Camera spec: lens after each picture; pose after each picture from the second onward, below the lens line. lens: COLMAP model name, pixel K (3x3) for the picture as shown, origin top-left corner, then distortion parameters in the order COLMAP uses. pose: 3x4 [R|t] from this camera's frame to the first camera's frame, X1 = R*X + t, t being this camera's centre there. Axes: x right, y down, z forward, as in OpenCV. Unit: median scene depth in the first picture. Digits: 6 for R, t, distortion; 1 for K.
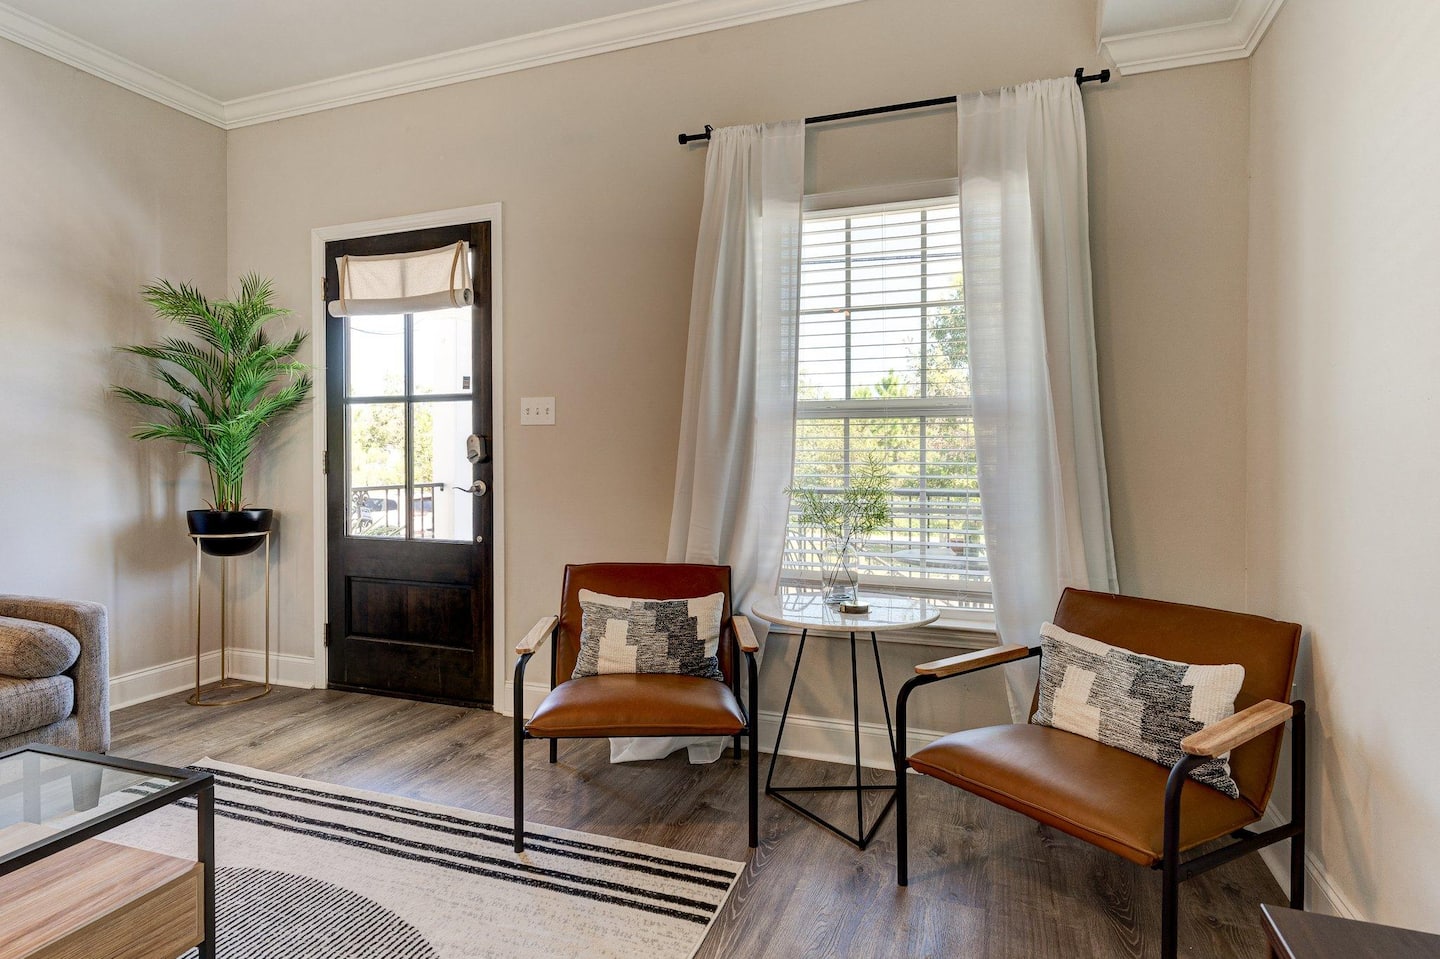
lens RADIAL K [[785.7, 0, 724.5], [0, 785.7, 463.8], [0, 0, 1]] dist [0.023179, 0.000019]
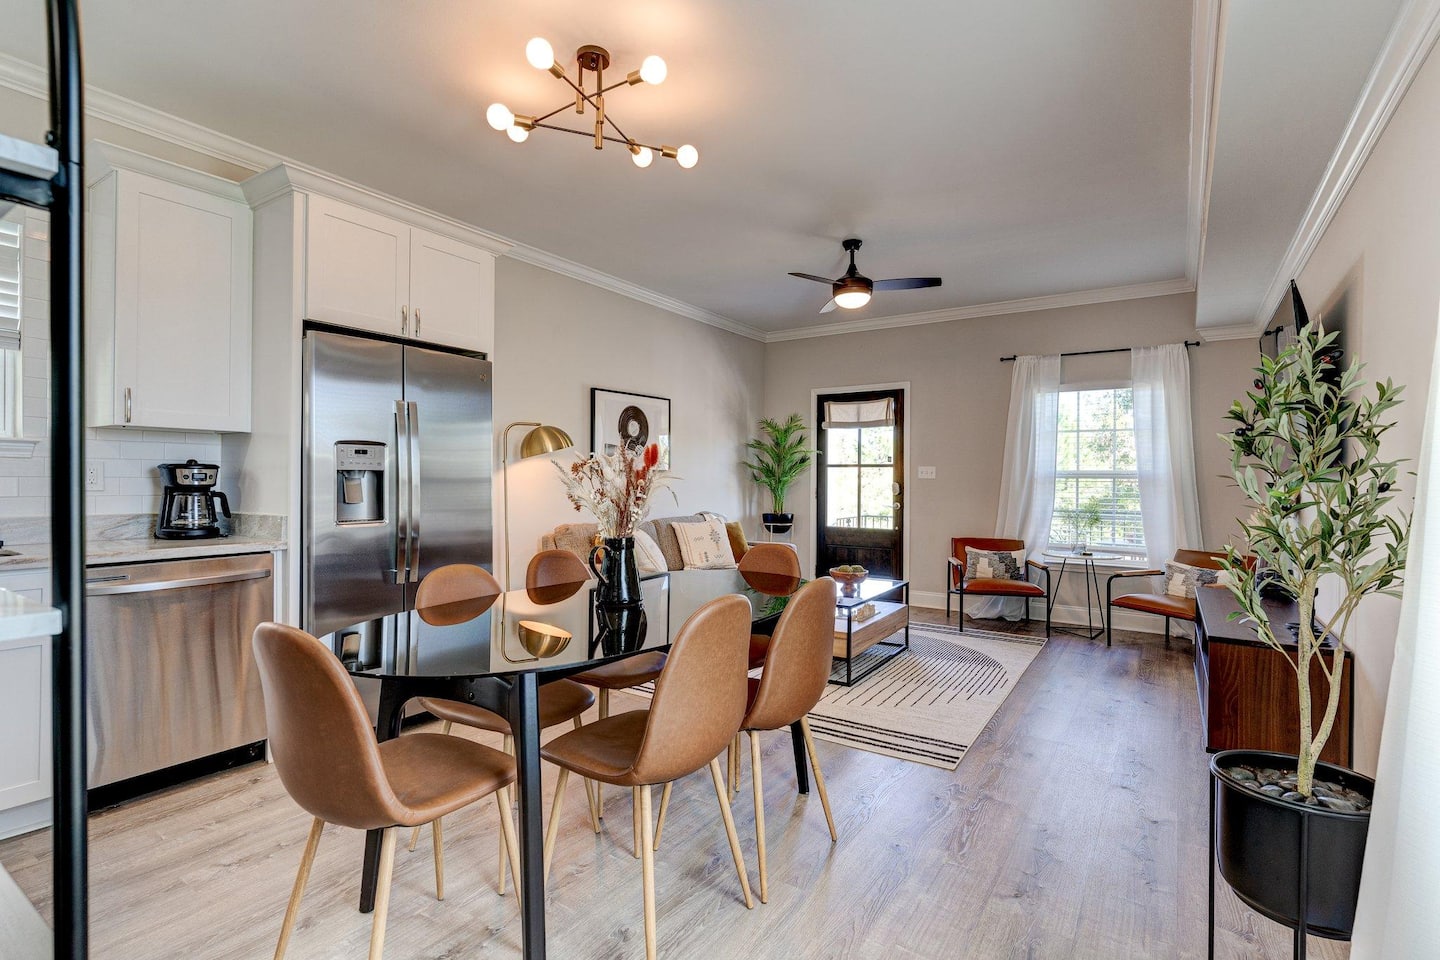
lens RADIAL K [[705.9, 0, 717.1], [0, 705.9, 488.8], [0, 0, 1]] dist [0.002532, 0.000383]
pose [[0.976139, 0.010650, -0.216886, -0.378594], [-0.009846, 0.999940, 0.004788, -0.023444], [0.216924, -0.002538, 0.976185, -1.117577]]
